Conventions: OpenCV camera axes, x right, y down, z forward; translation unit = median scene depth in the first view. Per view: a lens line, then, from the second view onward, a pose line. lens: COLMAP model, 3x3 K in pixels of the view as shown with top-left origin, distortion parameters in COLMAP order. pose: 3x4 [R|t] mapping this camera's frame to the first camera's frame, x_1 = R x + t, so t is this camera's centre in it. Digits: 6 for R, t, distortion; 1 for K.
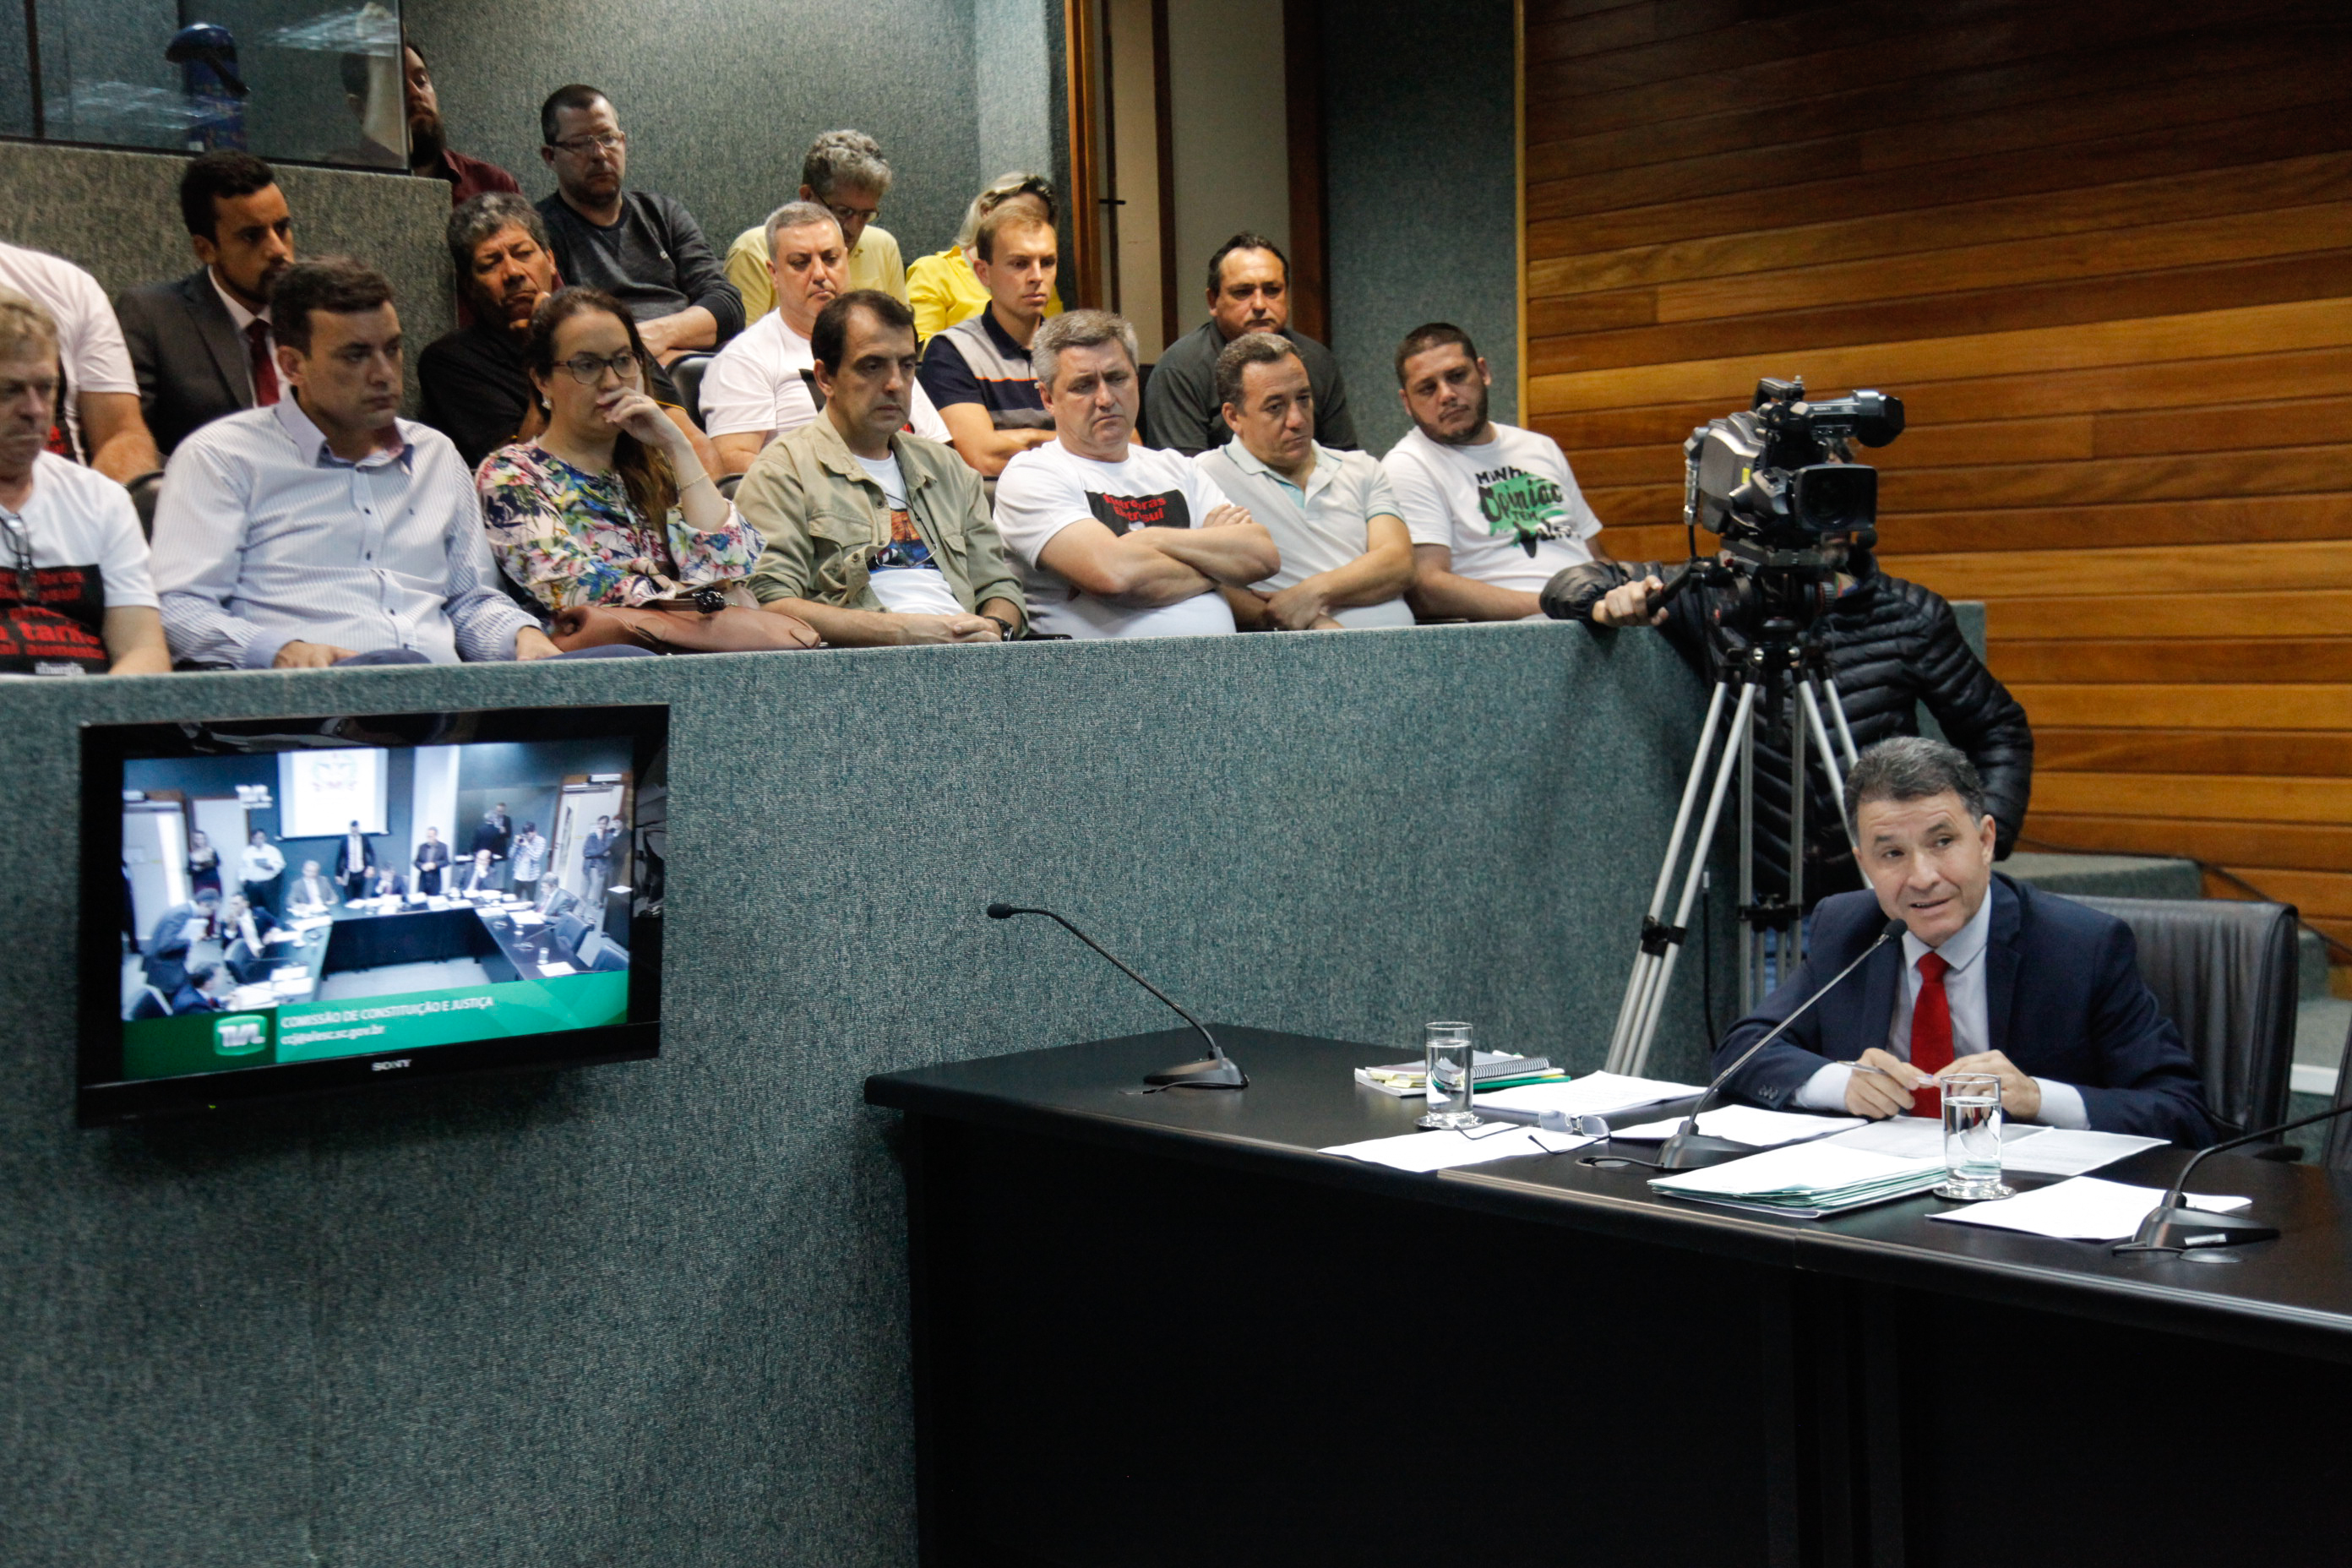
lens RADIAL K [[3204.3, 0, 1176.0], [0, 3204.3, 784.0], [0, 0, 1]] dist [0.022096, 0.643862]
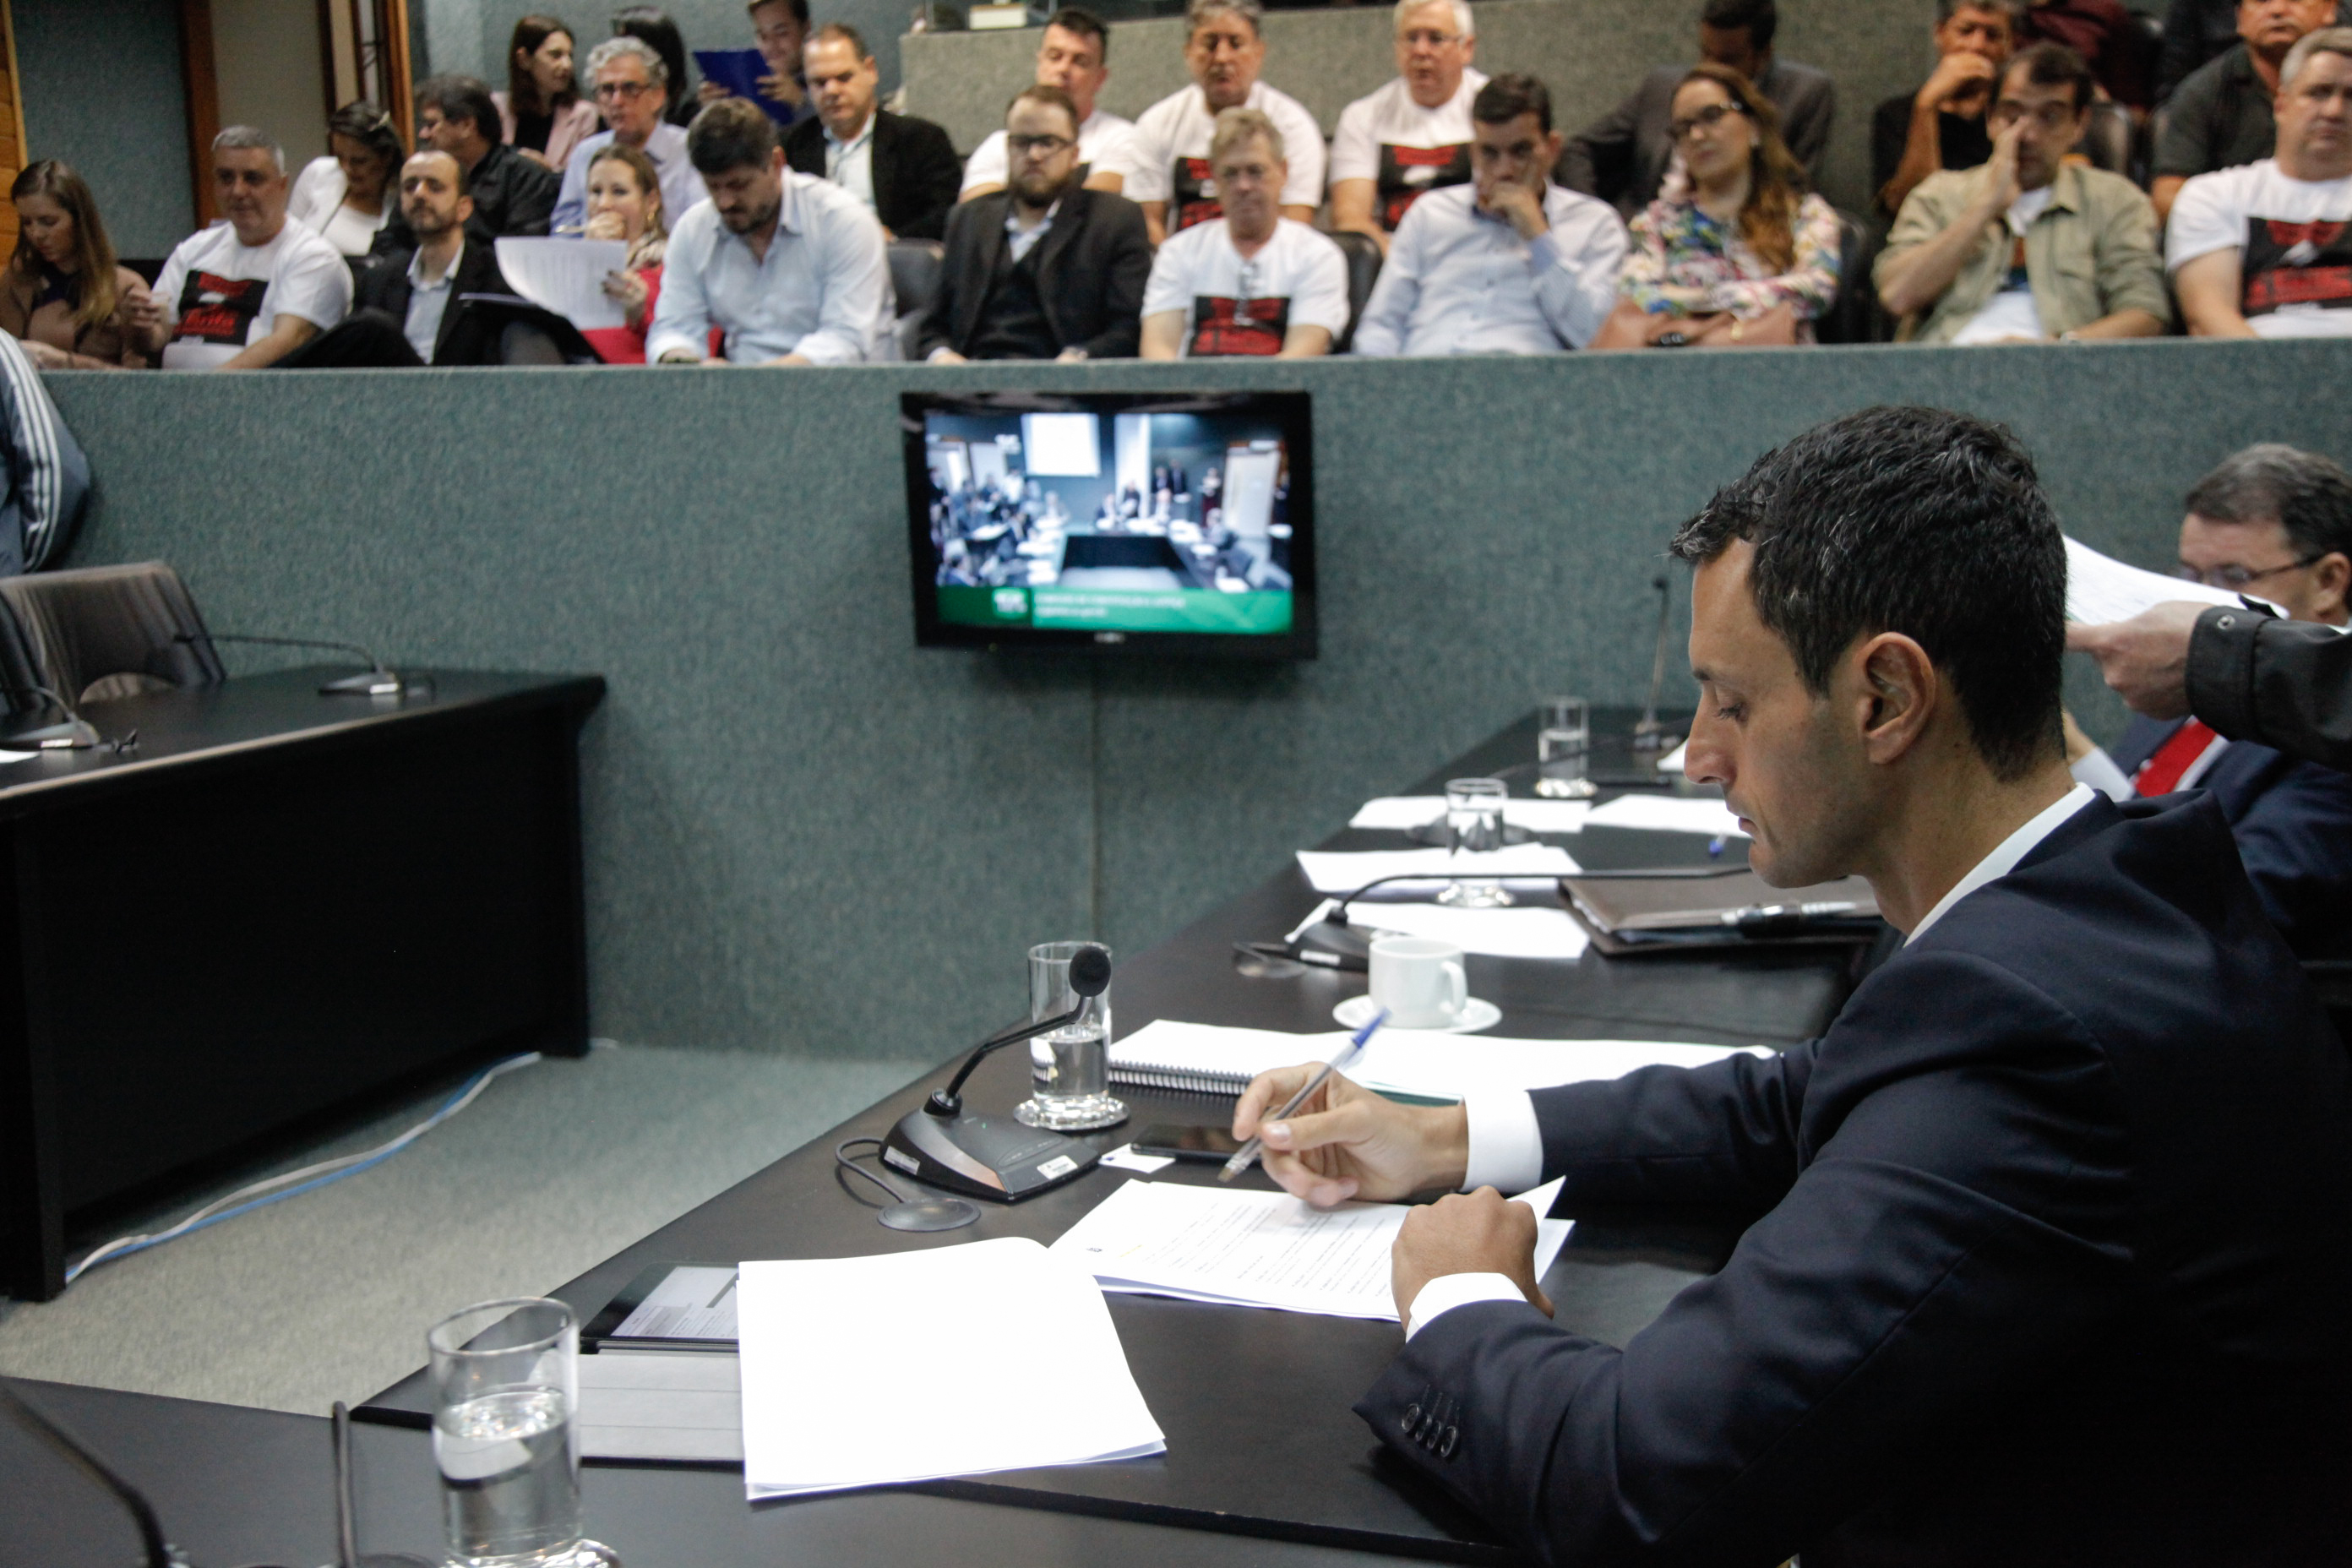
lens RADIAL K [[2435.9, 0, 1176.0], [0, 2435.9, 784.0], [0, 0, 1]] dist [0.034542, 0.012081]
pose [[0.527808, 0.148697, -0.836246, 0.659882], [-0.054116, 0.988443, 0.141604, -0.004244], [0.847638, -0.029485, 0.529755, 0.414601]]
